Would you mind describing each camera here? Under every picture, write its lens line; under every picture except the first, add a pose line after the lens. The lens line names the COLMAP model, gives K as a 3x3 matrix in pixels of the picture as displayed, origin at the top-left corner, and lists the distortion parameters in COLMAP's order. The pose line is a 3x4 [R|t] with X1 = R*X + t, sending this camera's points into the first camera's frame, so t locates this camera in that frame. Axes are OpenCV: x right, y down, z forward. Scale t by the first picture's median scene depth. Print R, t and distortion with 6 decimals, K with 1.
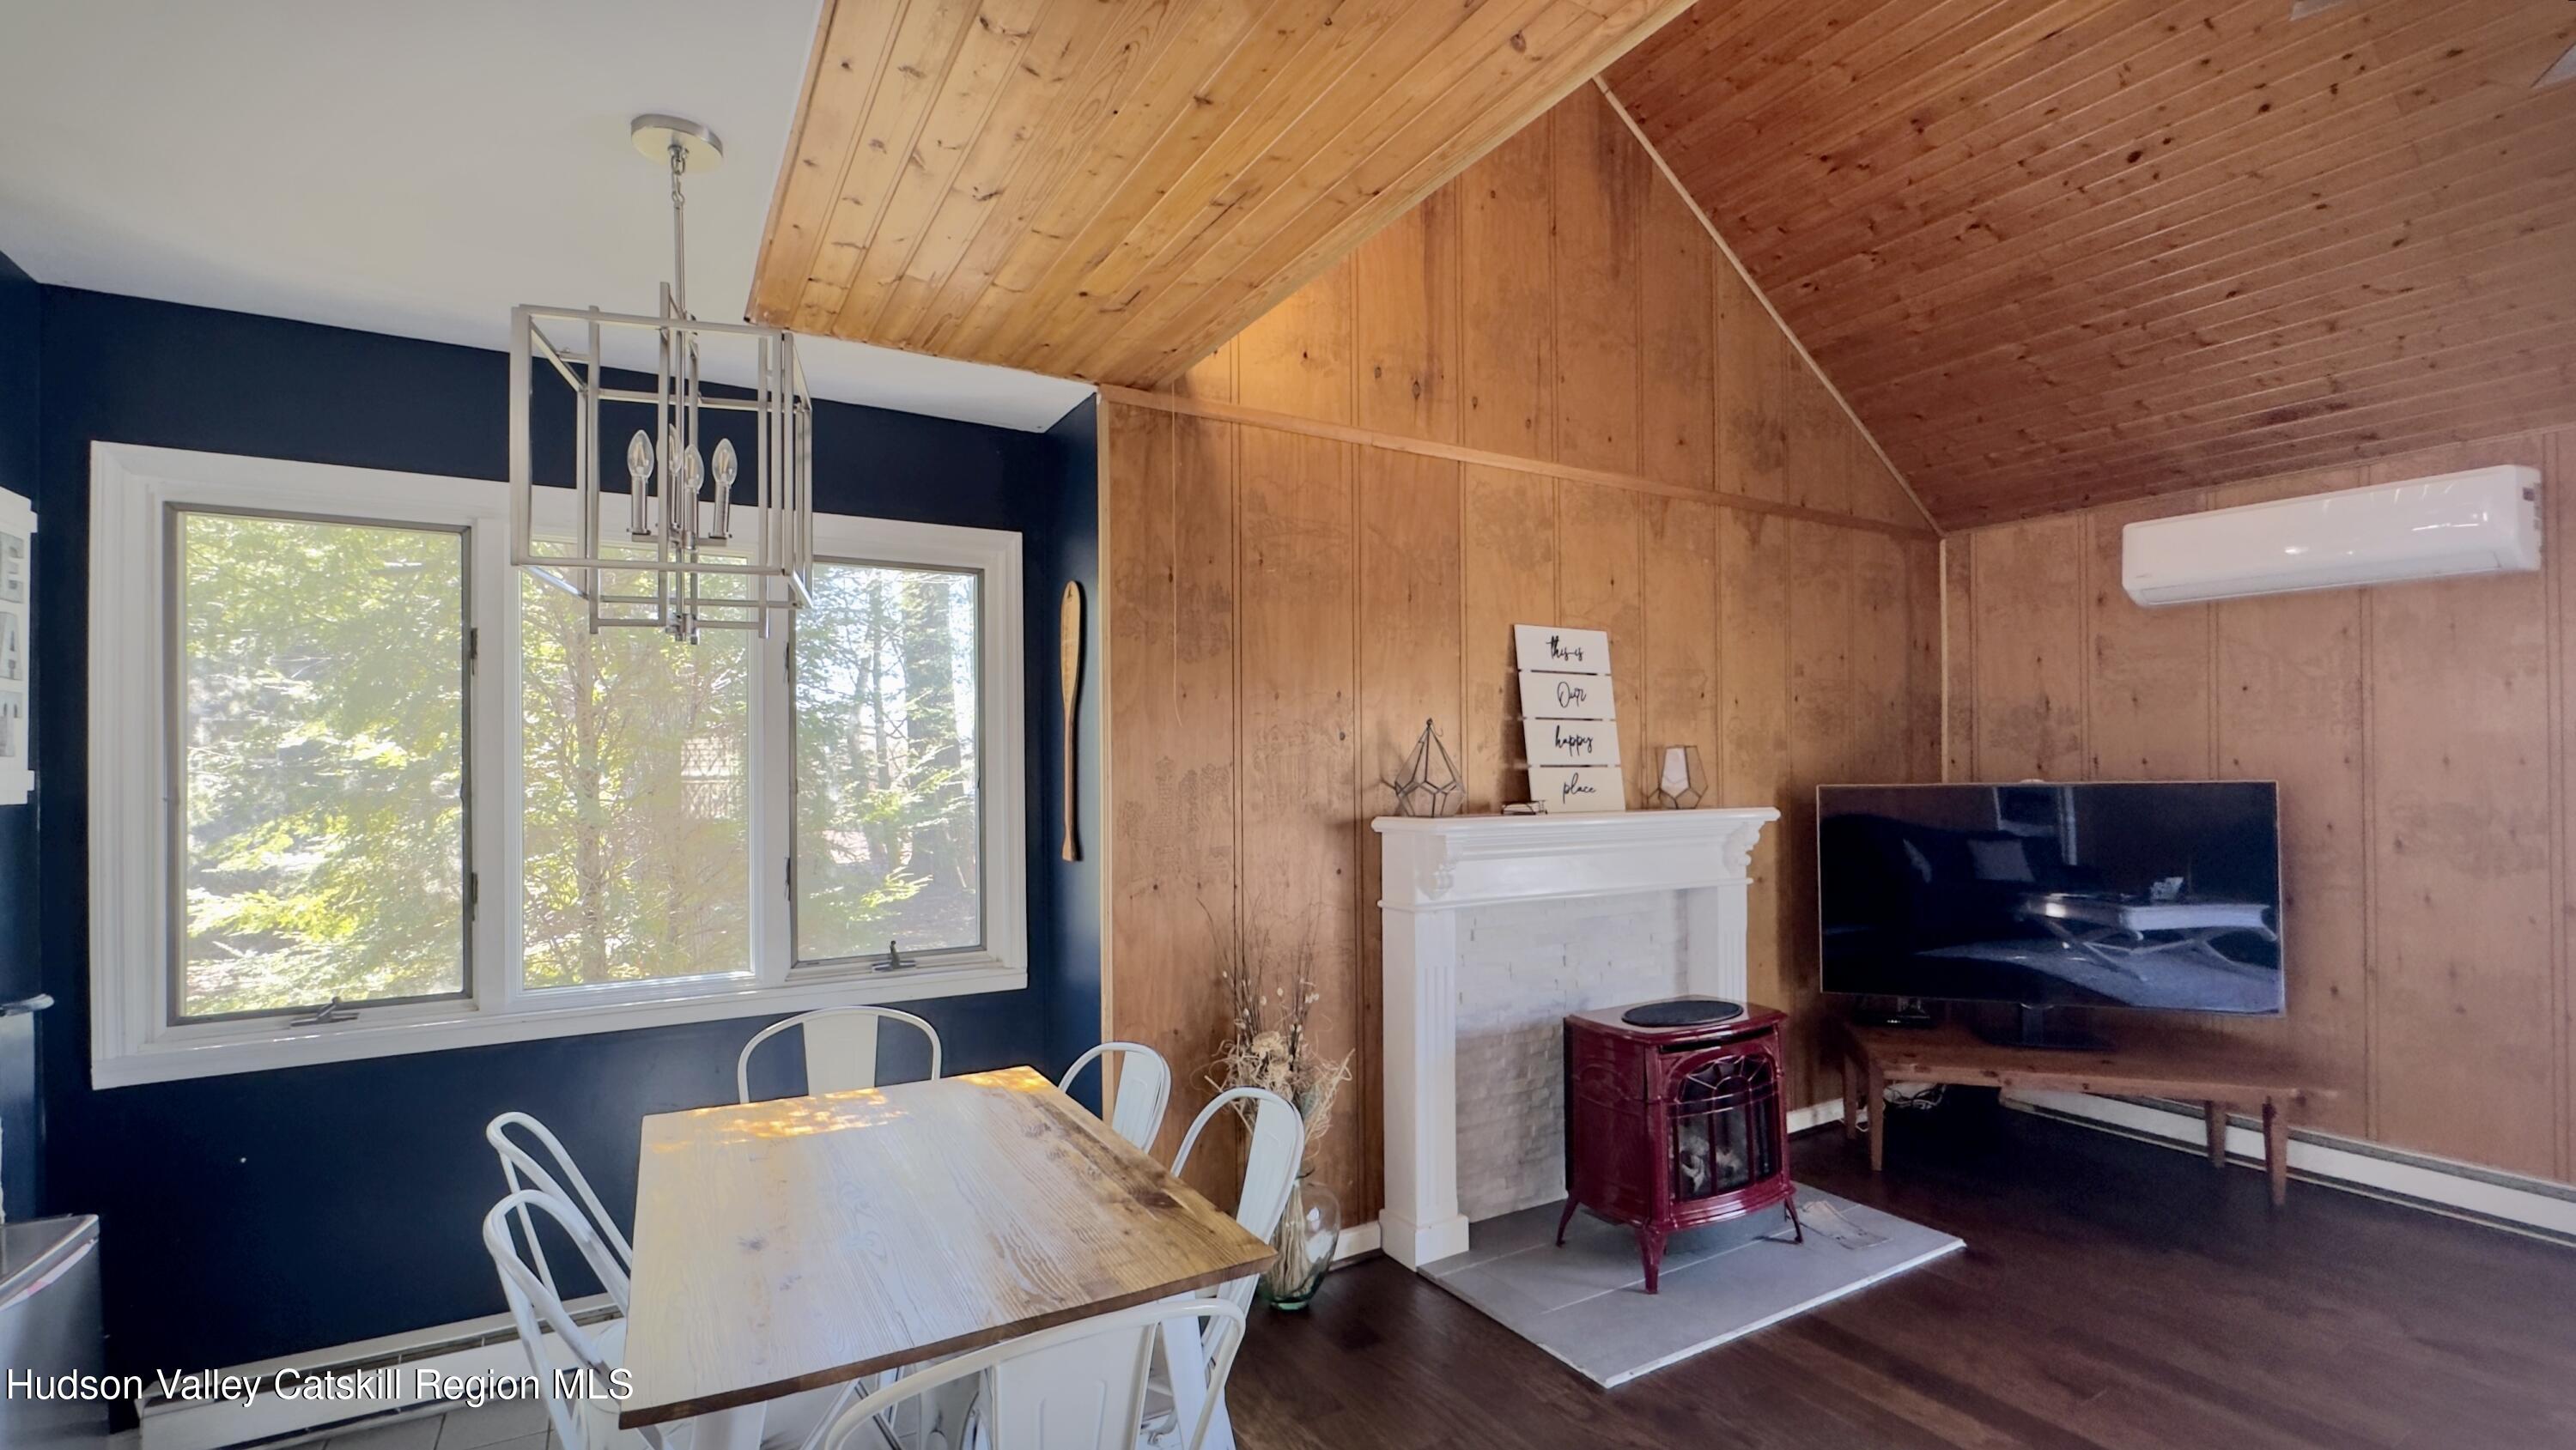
lens RADIAL K [[1098.0, 0, 1263.6], [0, 1098.0, 758.4], [0, 0, 1]] dist [-0.002708, 0.000060]
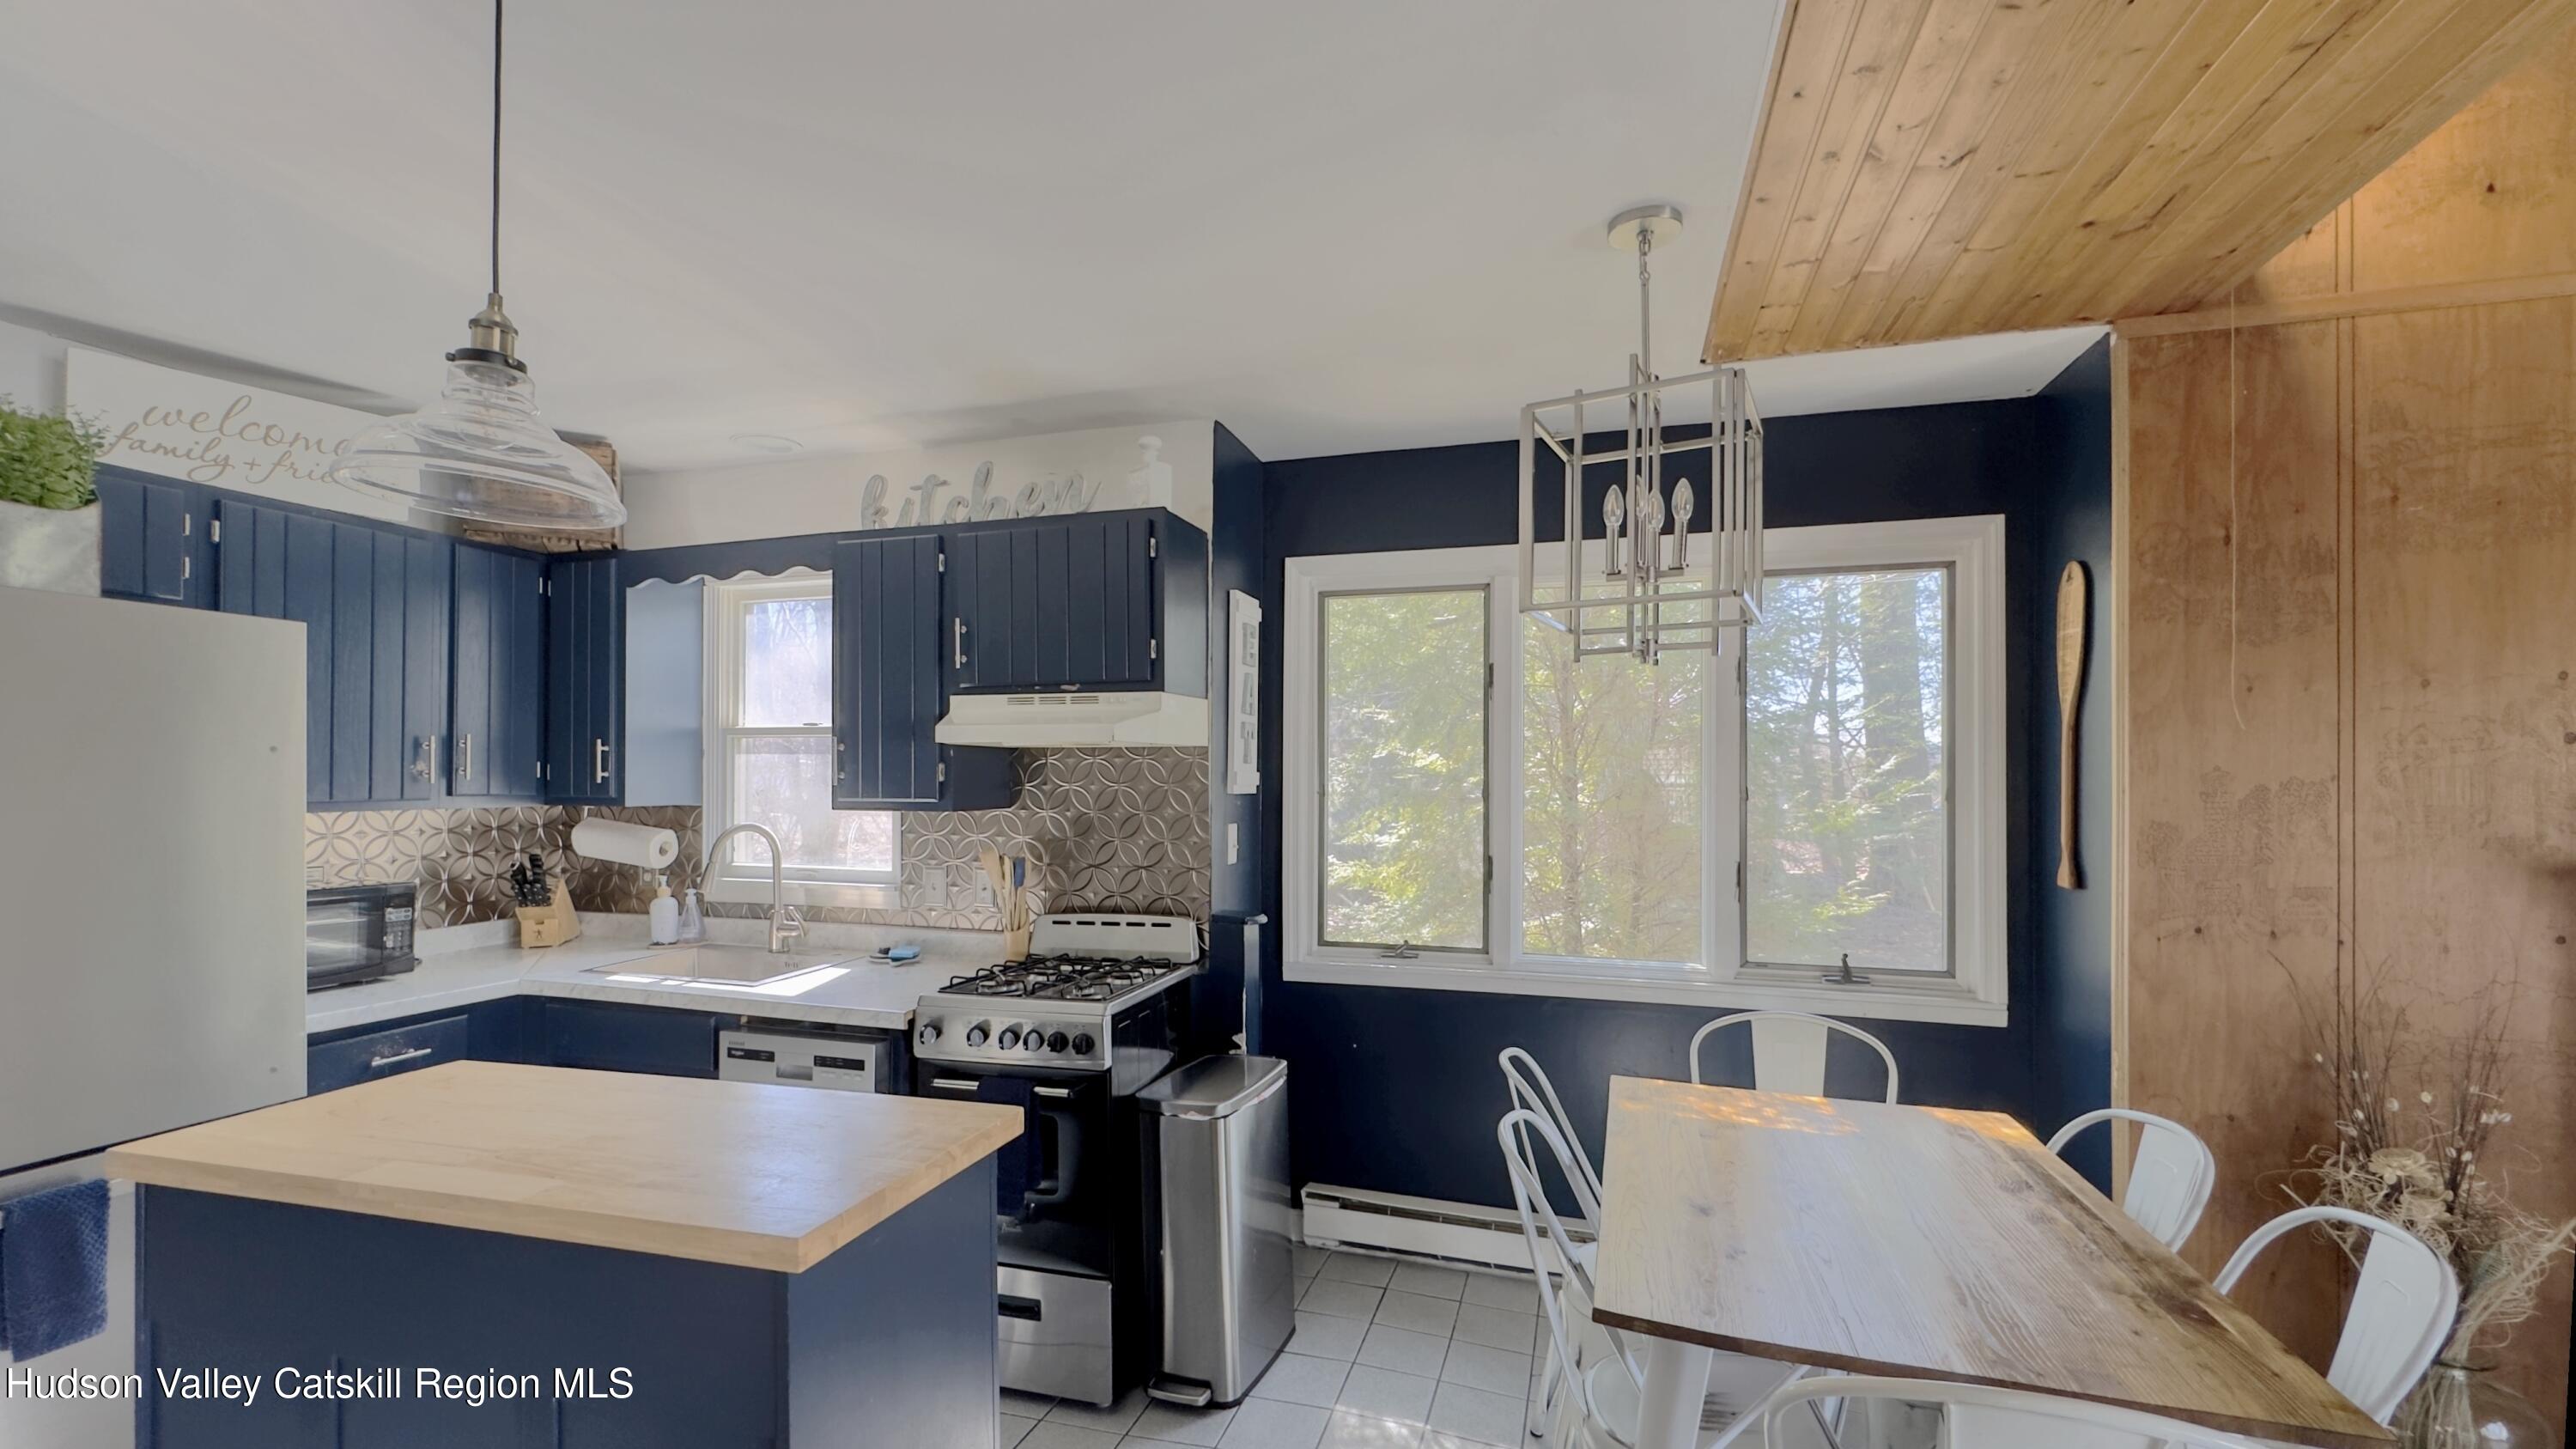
lens RADIAL K [[1066.3, 0, 1271.0], [0, 1066.3, 770.2], [0, 0, 1]] dist [-0.001417, -0.000076]
pose [[0.679345, 0.006661, -0.733789, 0.010556], [-0.005350, 0.999977, 0.004125, 0.001029], [0.733799, 0.001123, 0.679365, -0.021141]]
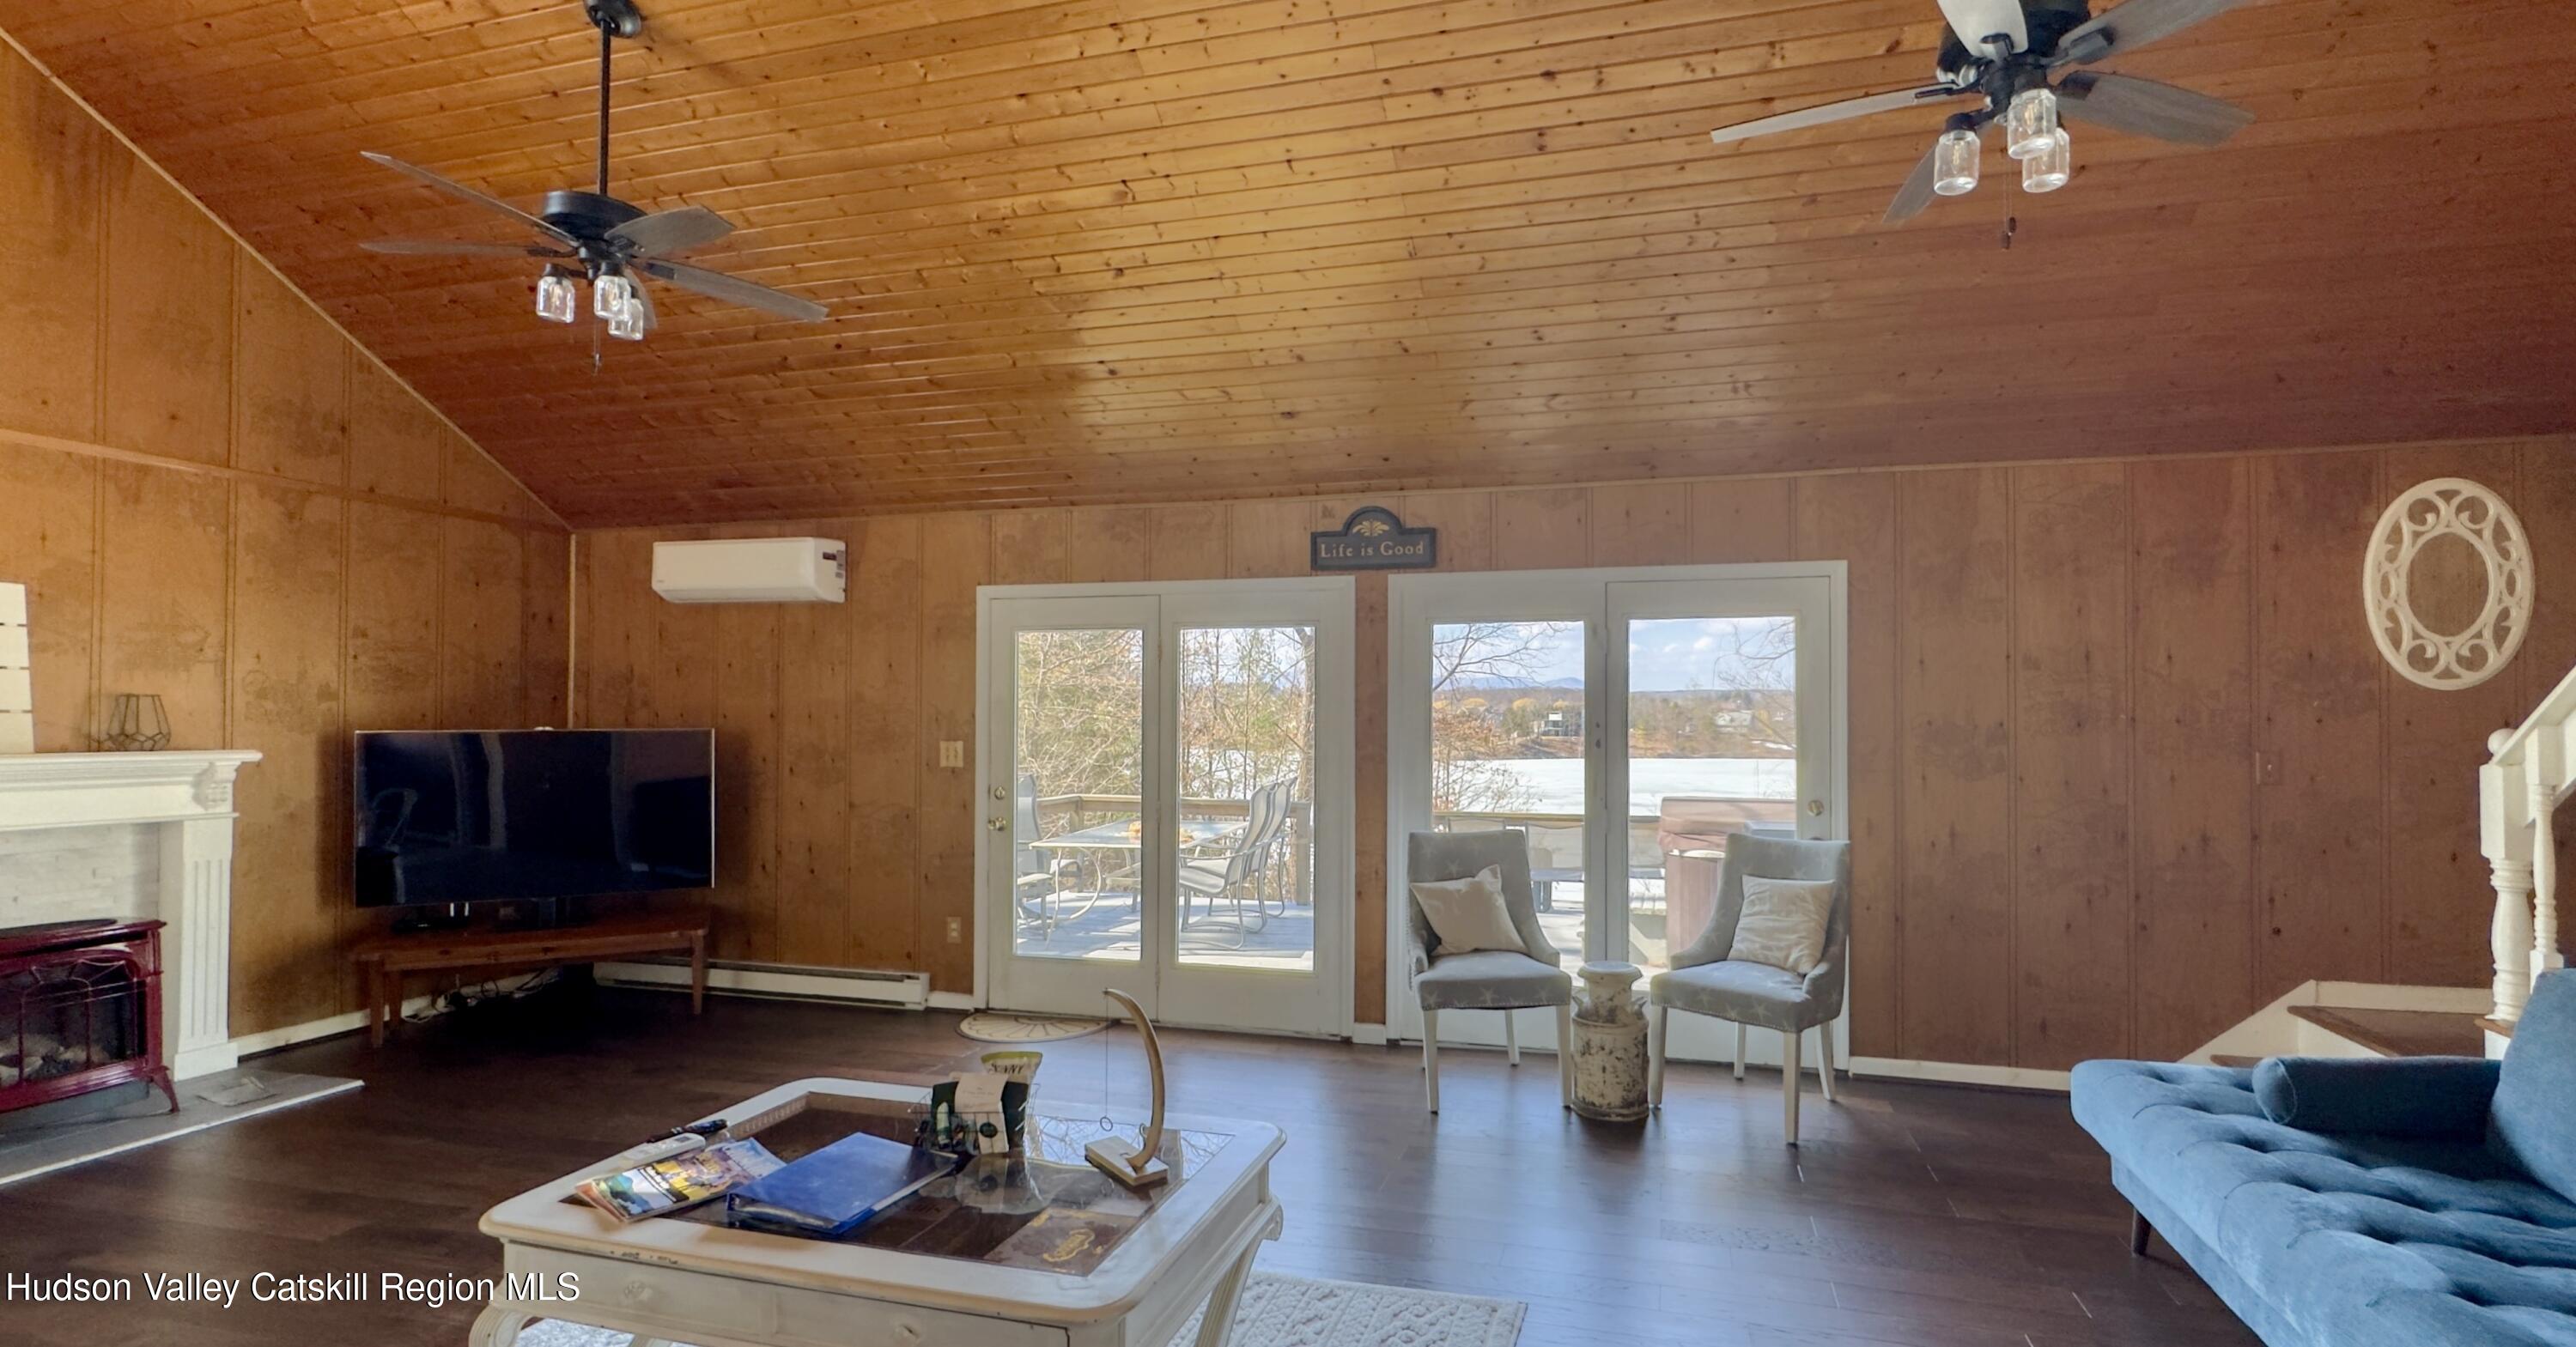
lens RADIAL K [[1123.4, 0, 1394.6], [0, 1123.4, 705.2], [0, 0, 1]] dist [-0.001073, -0.000600]
pose [[0.692482, 0.019618, 0.721169, 0.542781], [-0.014569, 0.999807, -0.013209, -0.005399], [-0.721288, -0.001359, 0.692633, -0.840871]]
